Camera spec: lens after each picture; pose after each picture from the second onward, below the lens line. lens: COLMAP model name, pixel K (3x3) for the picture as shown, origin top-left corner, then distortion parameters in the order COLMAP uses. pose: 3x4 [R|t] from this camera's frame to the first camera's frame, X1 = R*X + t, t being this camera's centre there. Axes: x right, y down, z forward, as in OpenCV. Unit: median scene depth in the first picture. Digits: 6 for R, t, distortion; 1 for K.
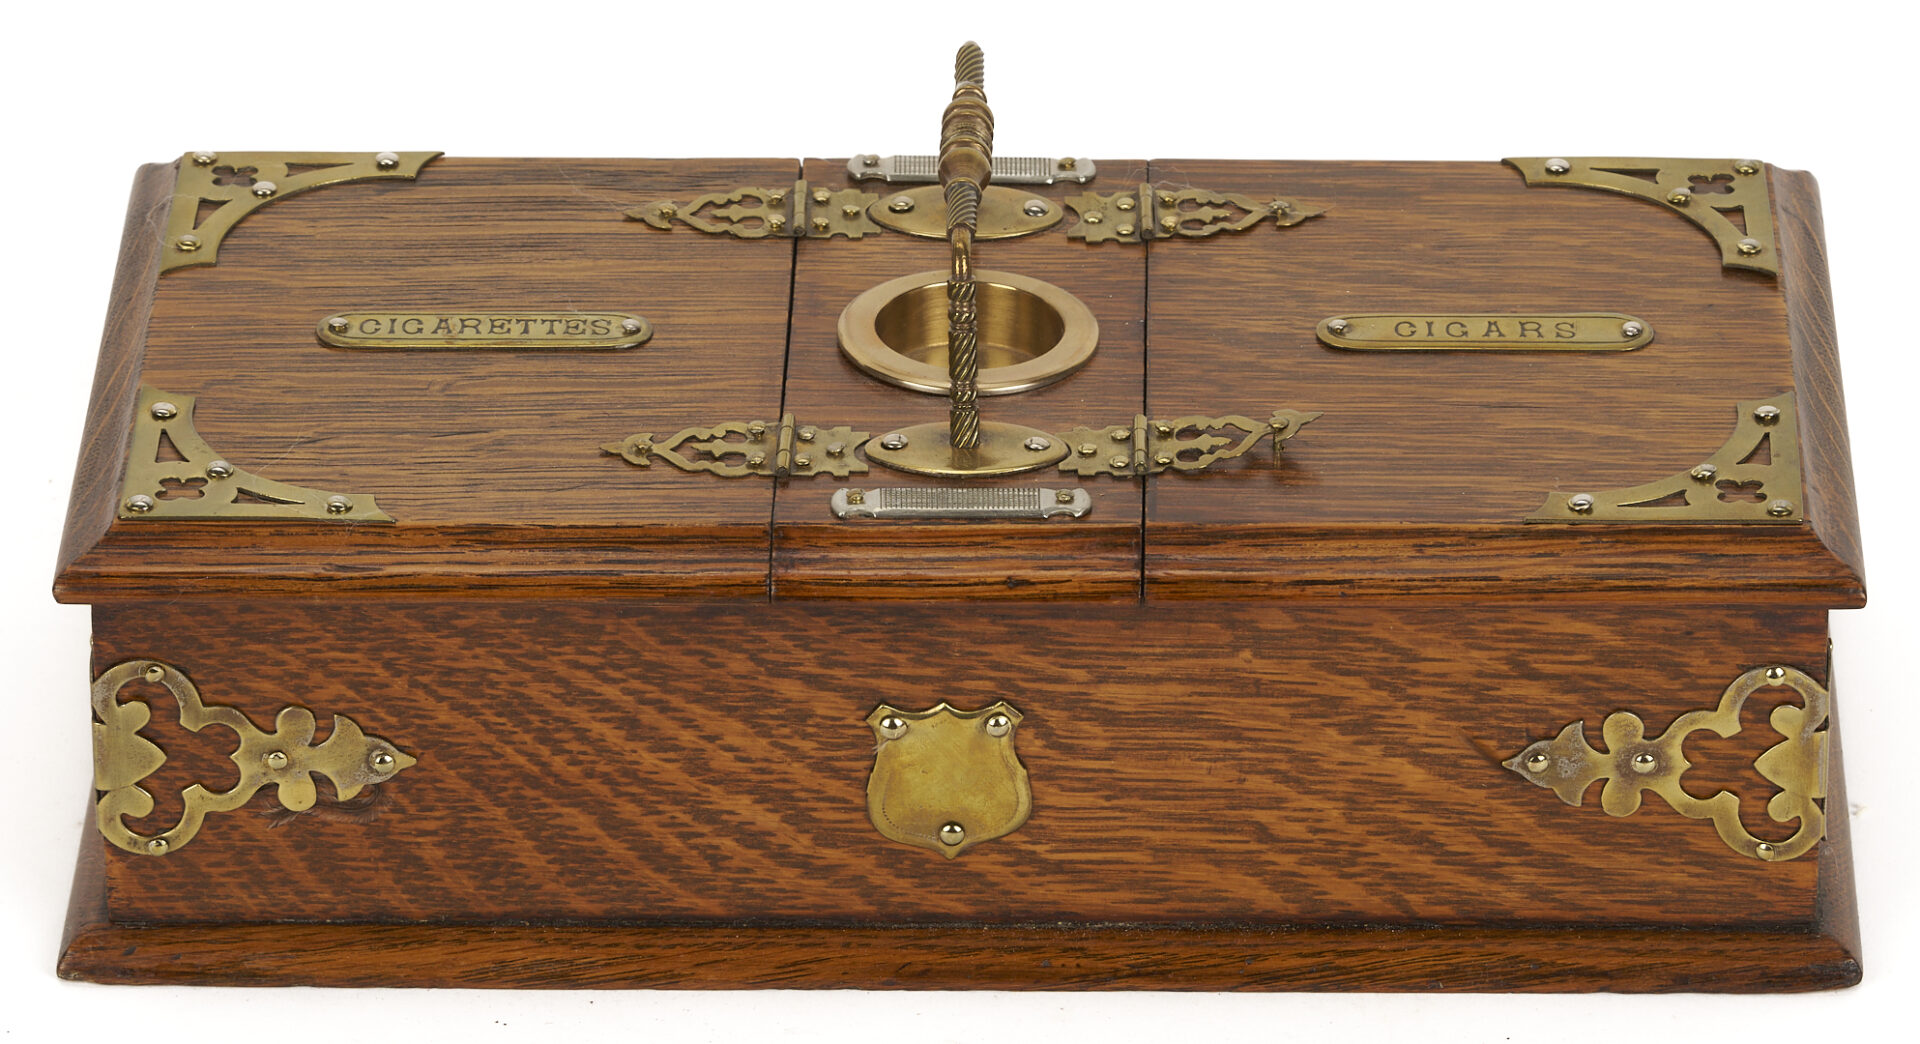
lens RADIAL K [[10485.2, 0, 963.4], [0, 10485.2, 527.1], [0, 0, 1]] dist [-0.101154, 0.000000]
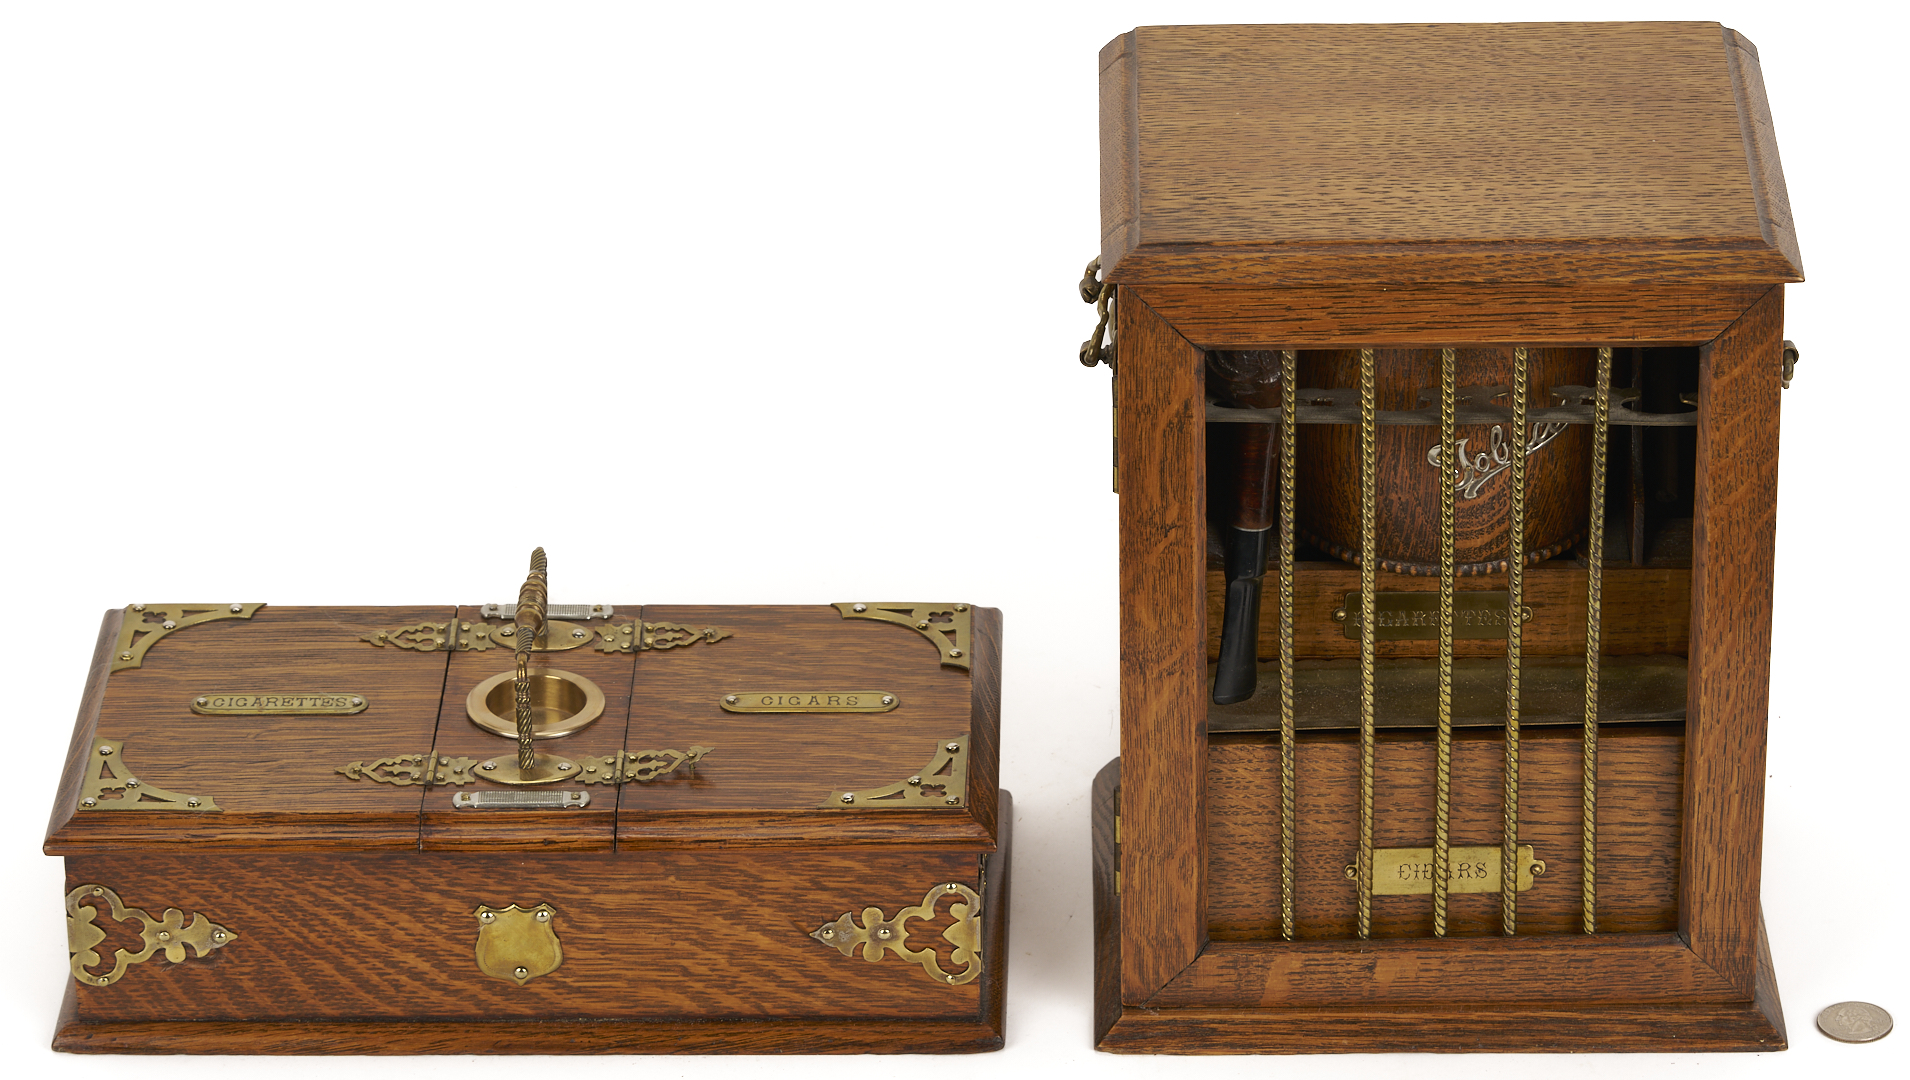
lens RADIAL K [[7049.6, 0, 1002.6], [0, 7049.6, 512.8], [0, 0, 1]] dist [-0.150011, 0.000000]
pose [[0.999971, -0.006918, 0.003146, 0.082317], [0.006959, 0.999890, -0.013132, -0.036420], [-0.003054, 0.013154, 0.999909, -0.271469]]
